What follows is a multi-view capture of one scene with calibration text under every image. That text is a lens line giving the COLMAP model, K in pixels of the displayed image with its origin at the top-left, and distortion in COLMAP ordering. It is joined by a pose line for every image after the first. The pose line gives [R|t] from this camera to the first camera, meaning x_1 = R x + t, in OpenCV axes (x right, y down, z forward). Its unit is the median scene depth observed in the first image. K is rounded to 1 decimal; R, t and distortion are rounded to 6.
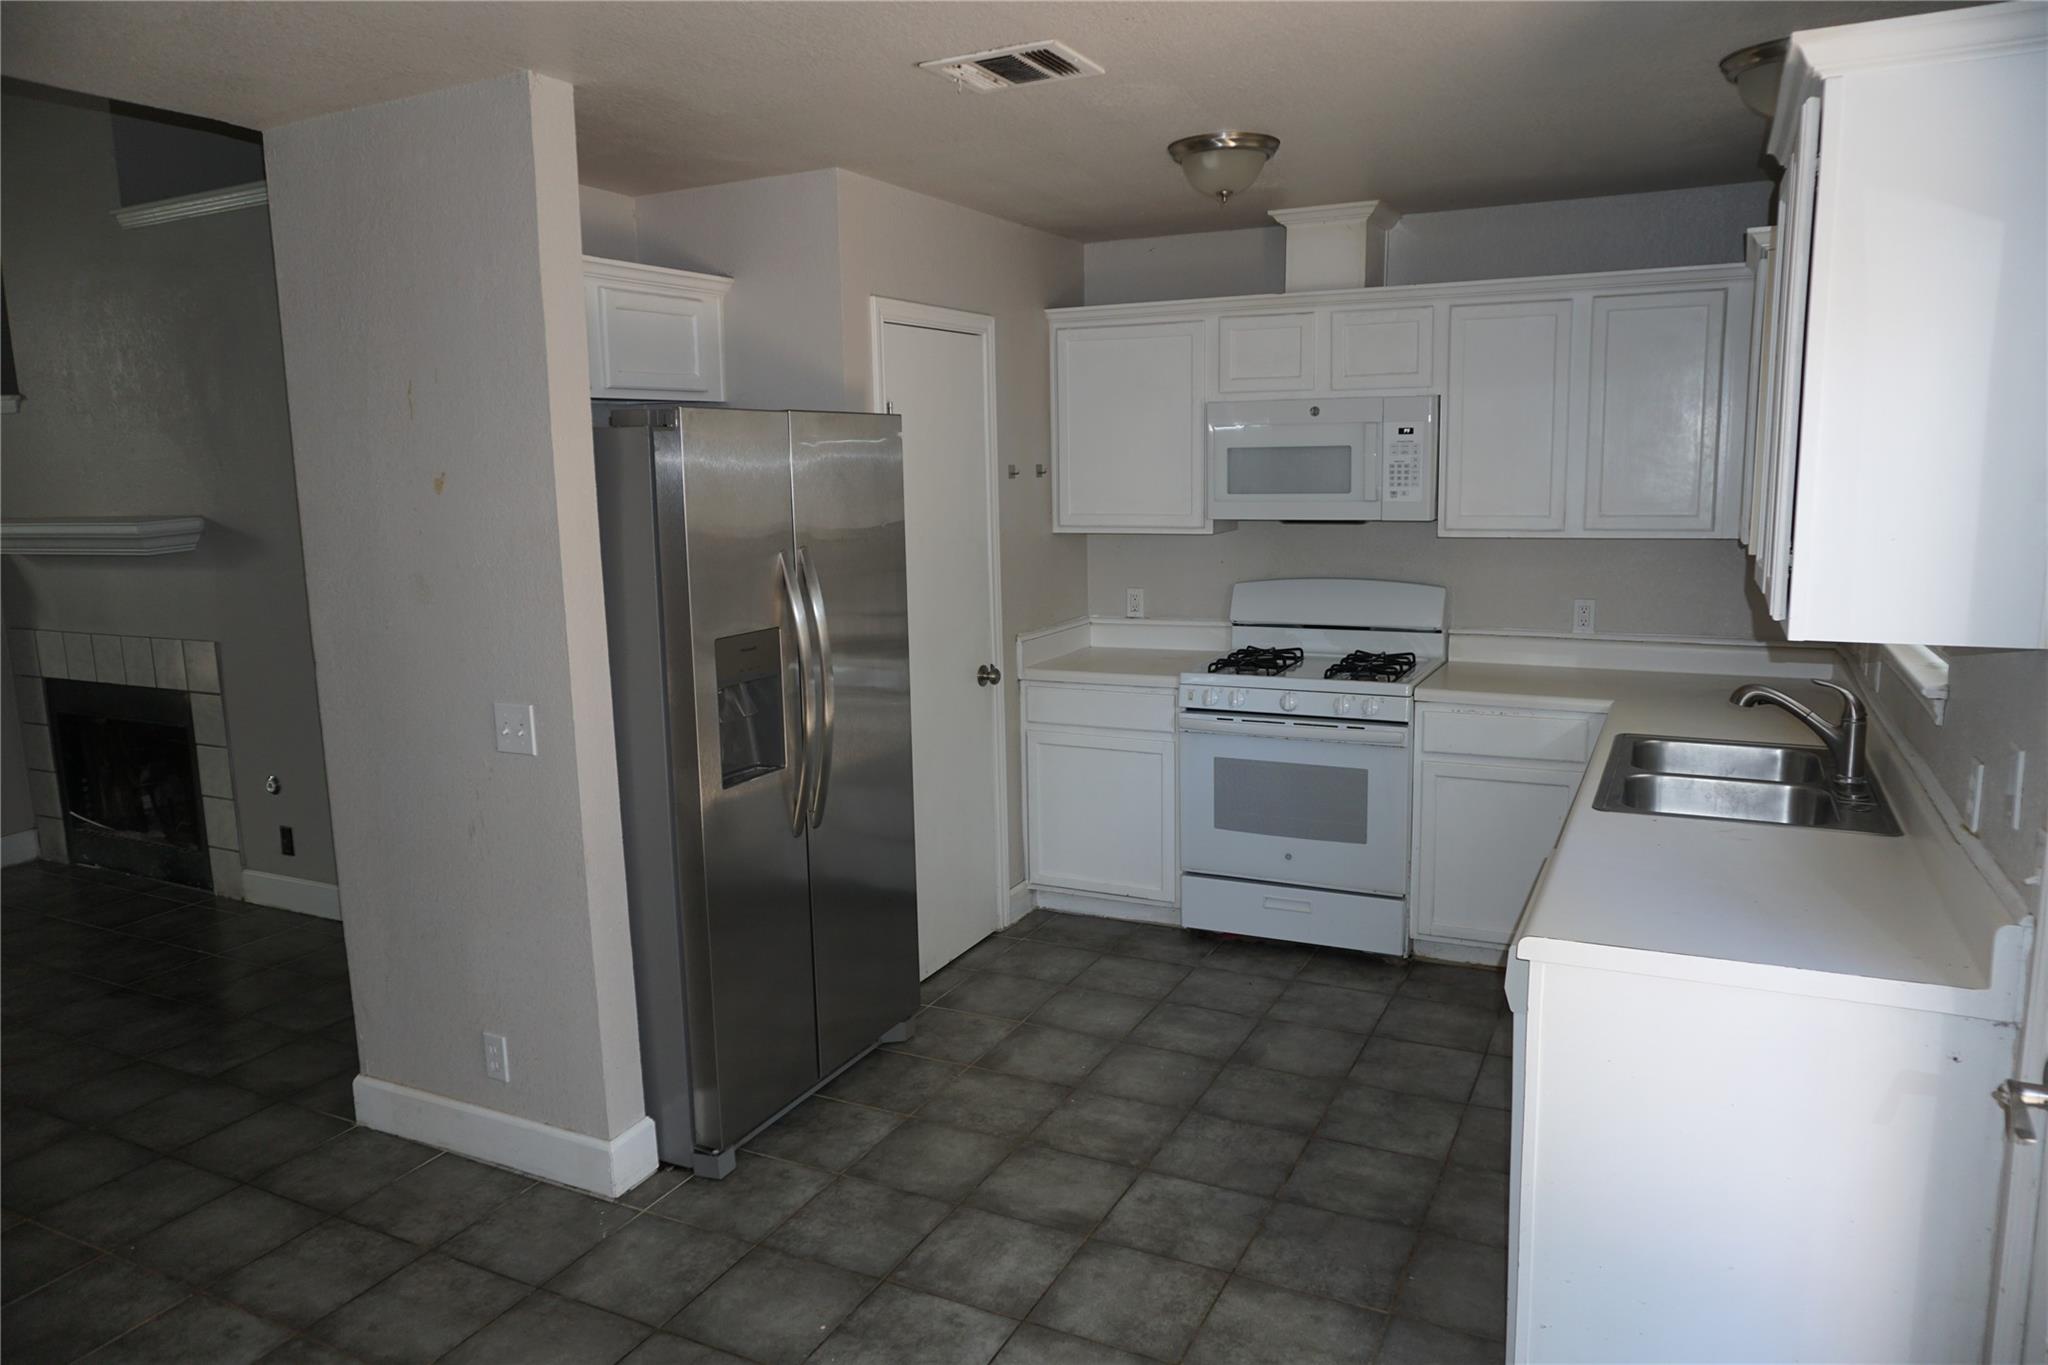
lens RADIAL K [[1367.8, 0, 1008.2], [0, 1367.8, 674.8], [0, 0, 1]] dist [-0.012376, 0.018165]
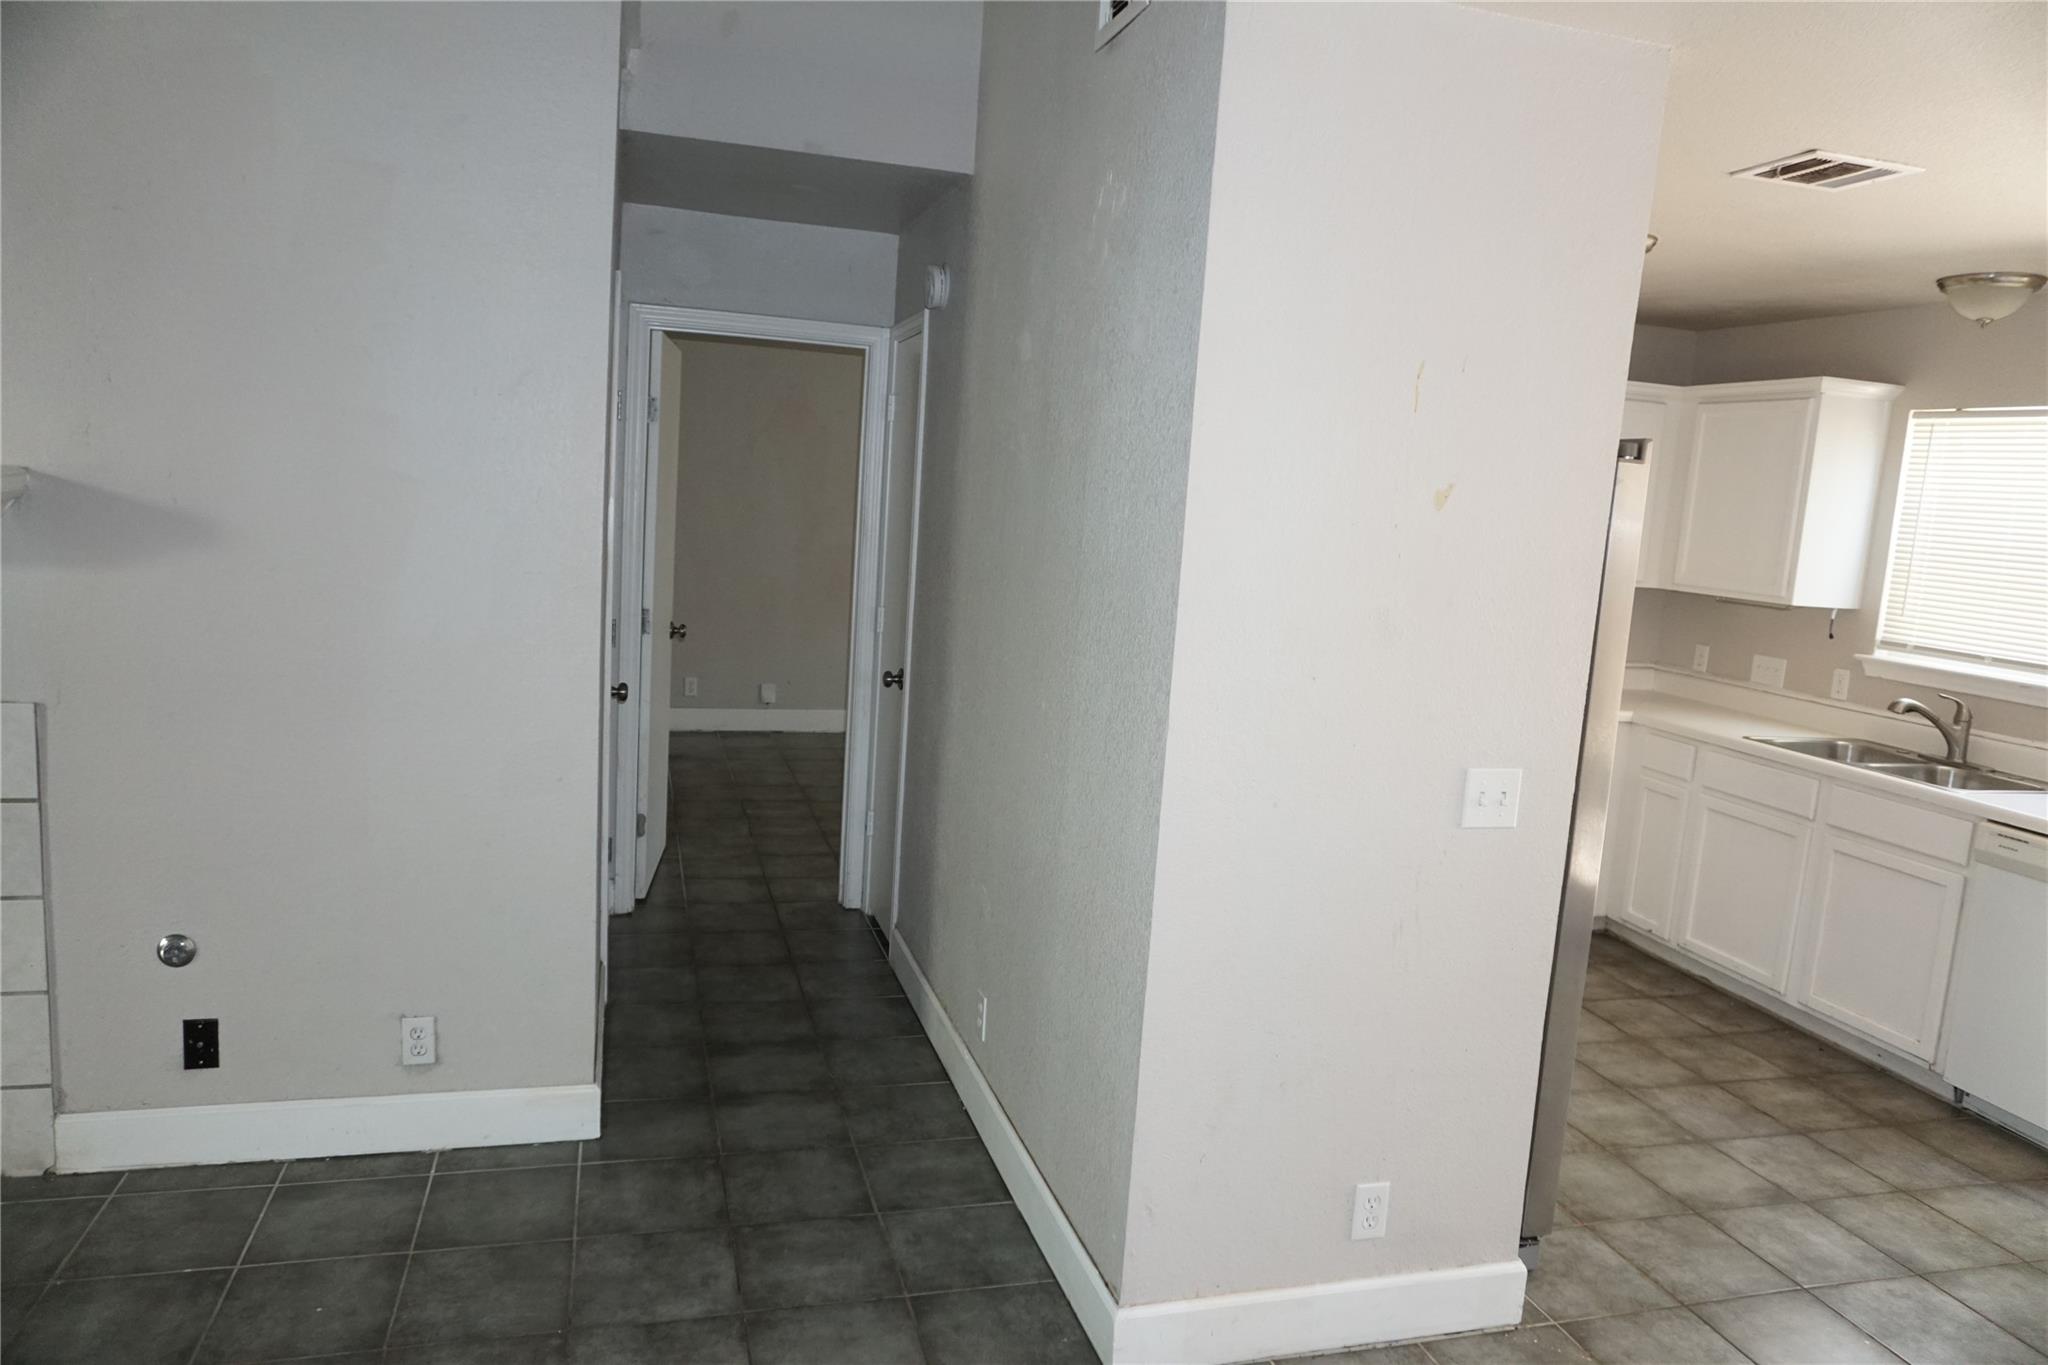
lens RADIAL K [[1367.8, 0, 1013.6], [0, 1367.8, 689.2], [0, 0, 1]] dist [-0.012376, 0.018165]
pose [[0.730370, -0.027238, 0.682508, -1.121462], [0.025681, 0.999593, 0.012411, -0.044066], [-0.682569, 0.008462, 0.730773, 0.578160]]
